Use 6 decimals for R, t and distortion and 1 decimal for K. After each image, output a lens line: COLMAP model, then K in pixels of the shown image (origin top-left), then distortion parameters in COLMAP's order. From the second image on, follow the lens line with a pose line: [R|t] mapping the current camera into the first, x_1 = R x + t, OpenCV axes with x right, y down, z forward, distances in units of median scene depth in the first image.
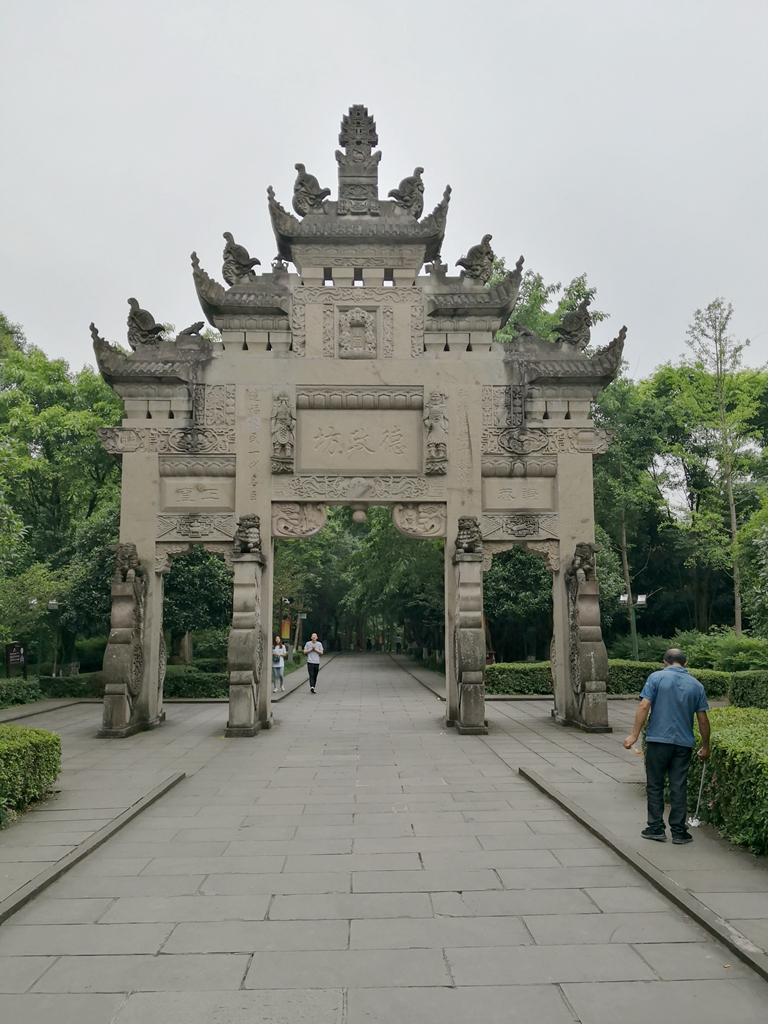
lens RADIAL K [[833.0, 0, 391.5], [0, 833.0, 521.8], [0, 0, 1]] dist [0.112065, -0.279449]
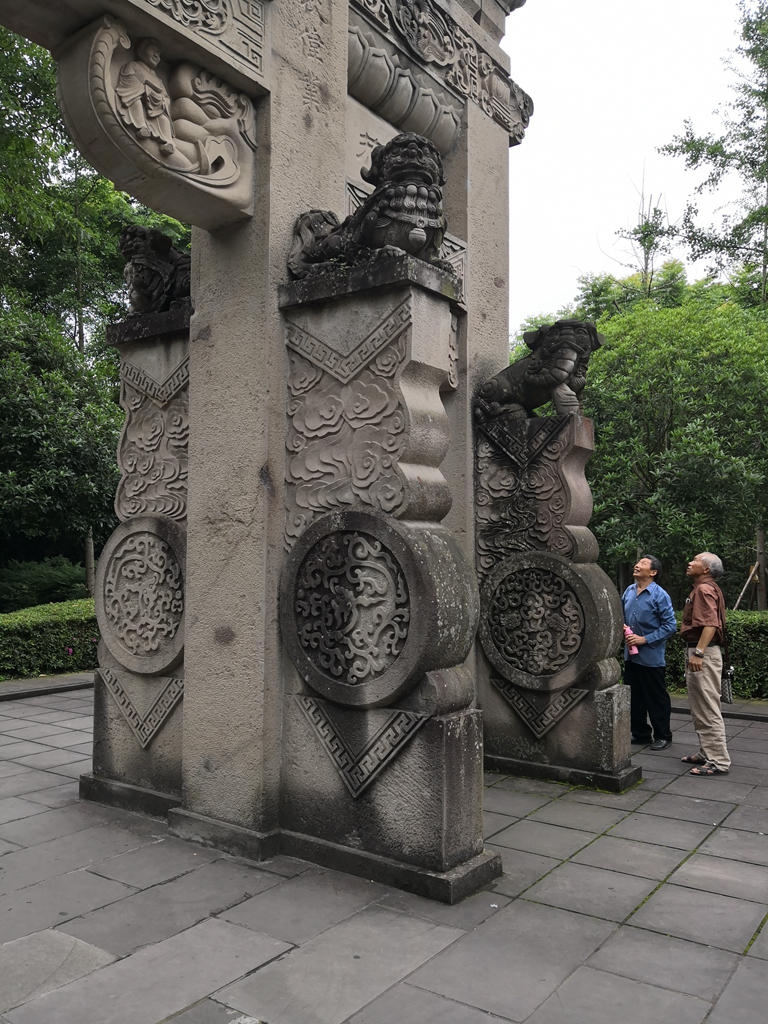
lens RADIAL K [[833.0, 0, 391.5], [0, 833.0, 521.8], [0, 0, 1]] dist [0.112065, -0.279449]
pose [[0.613033, 0.032928, 0.789371, -0.132647], [-0.100658, 0.994244, 0.036698, 0.108086], [-0.783619, -0.101954, 0.612819, 0.759315]]
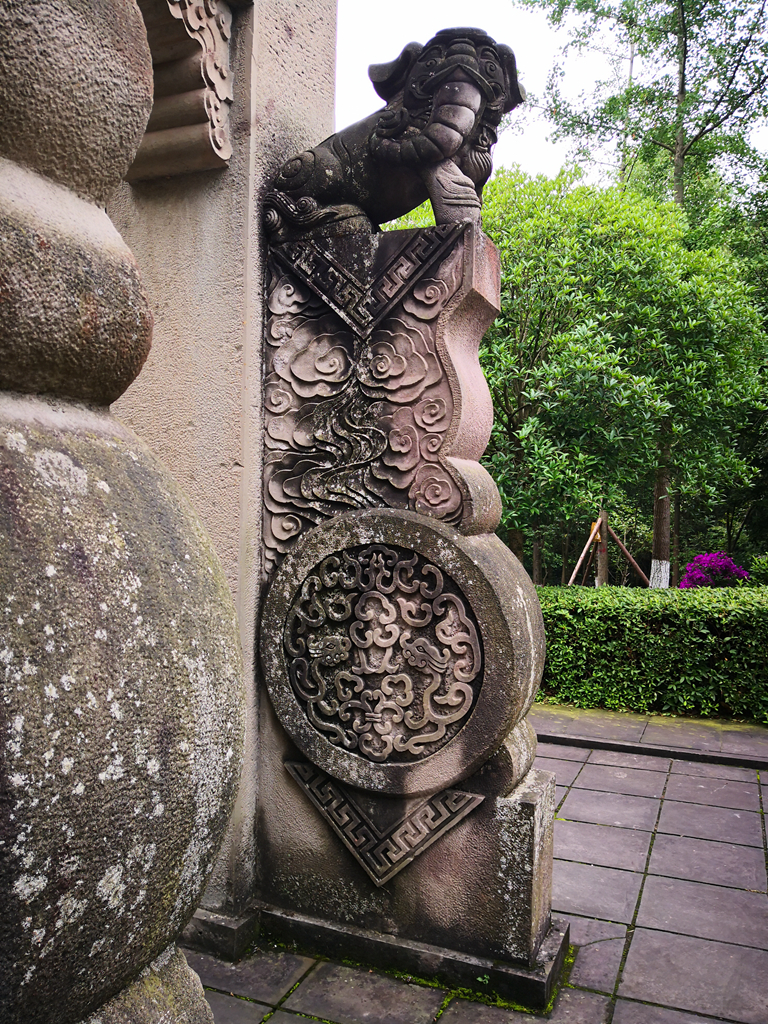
lens RADIAL K [[833.0, 0, 391.5], [0, 833.0, 521.8], [0, 0, 1]] dist [0.112065, -0.279449]
pose [[0.412122, -0.010522, 0.911068, 0.039757], [-0.136653, 0.987909, 0.073224, 0.117741], [-0.900822, -0.154677, 0.405702, 0.862433]]
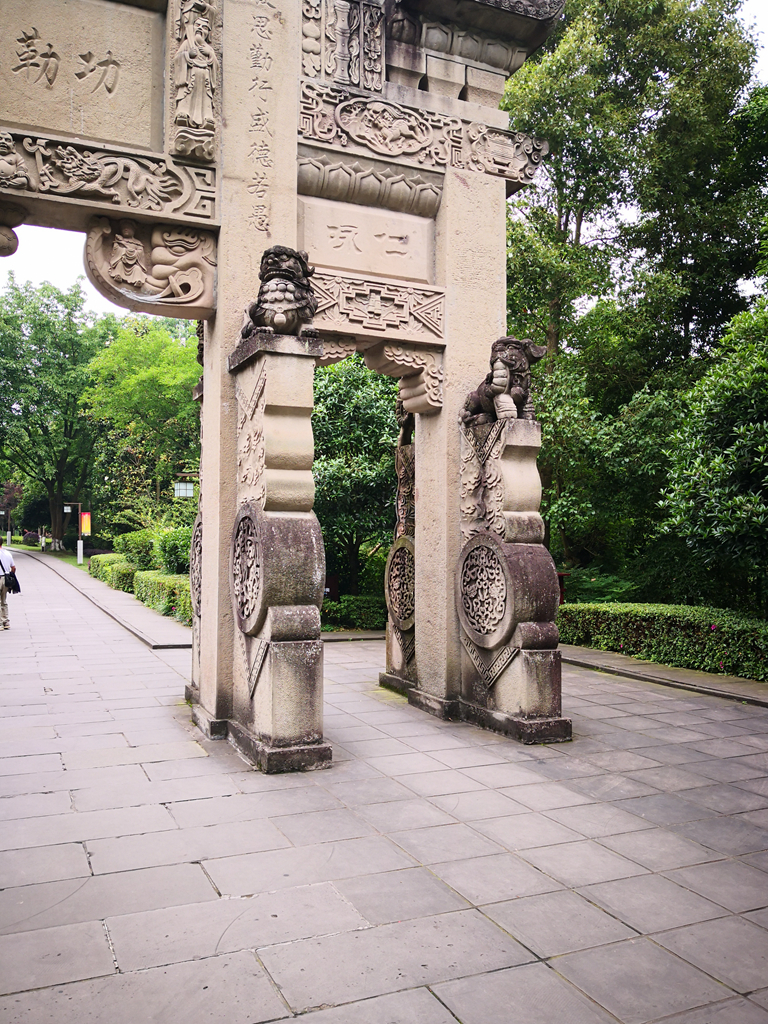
lens RADIAL K [[833.0, 0, 391.5], [0, 833.0, 521.8], [0, 0, 1]] dist [0.112065, -0.279449]
pose [[0.923646, 0.016248, 0.382902, -0.018164], [-0.048896, 0.995932, 0.075687, 0.089244], [-0.380115, -0.088631, 0.920683, 0.532734]]
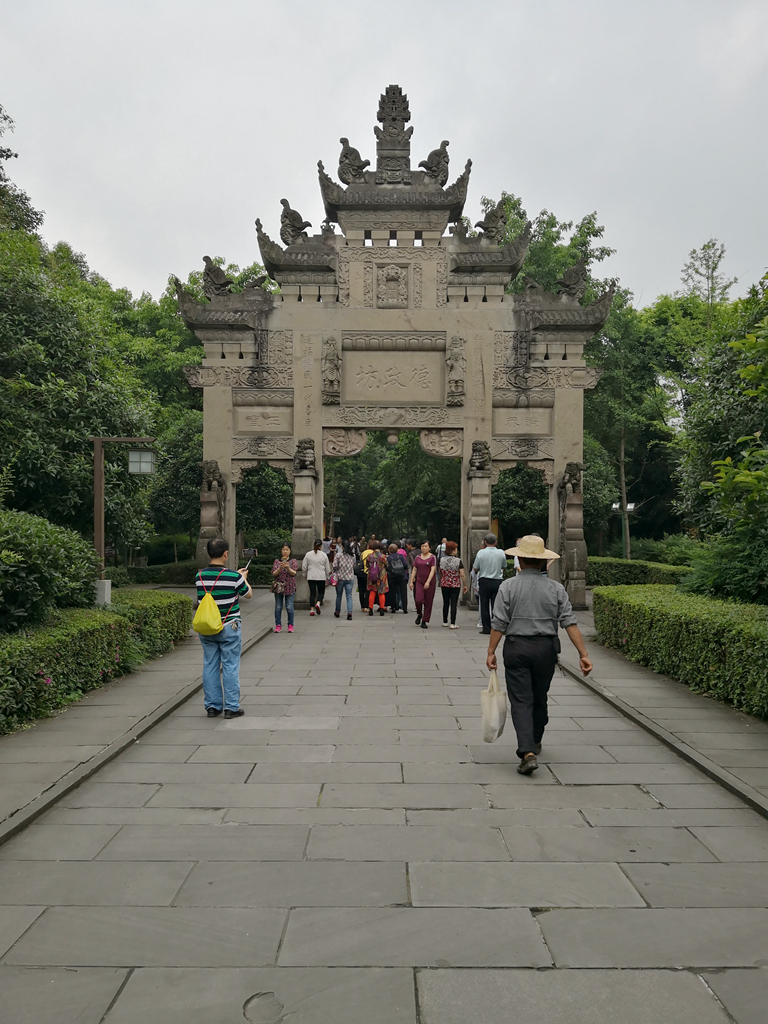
lens RADIAL K [[833.0, 0, 391.5], [0, 833.0, 521.8], [0, 0, 1]] dist [0.112065, -0.279449]
pose [[0.999597, 0.009137, -0.026879, -0.005893], [-0.006006, 0.993424, 0.114336, -0.026452], [0.027747, -0.114129, 0.993078, -0.243219]]
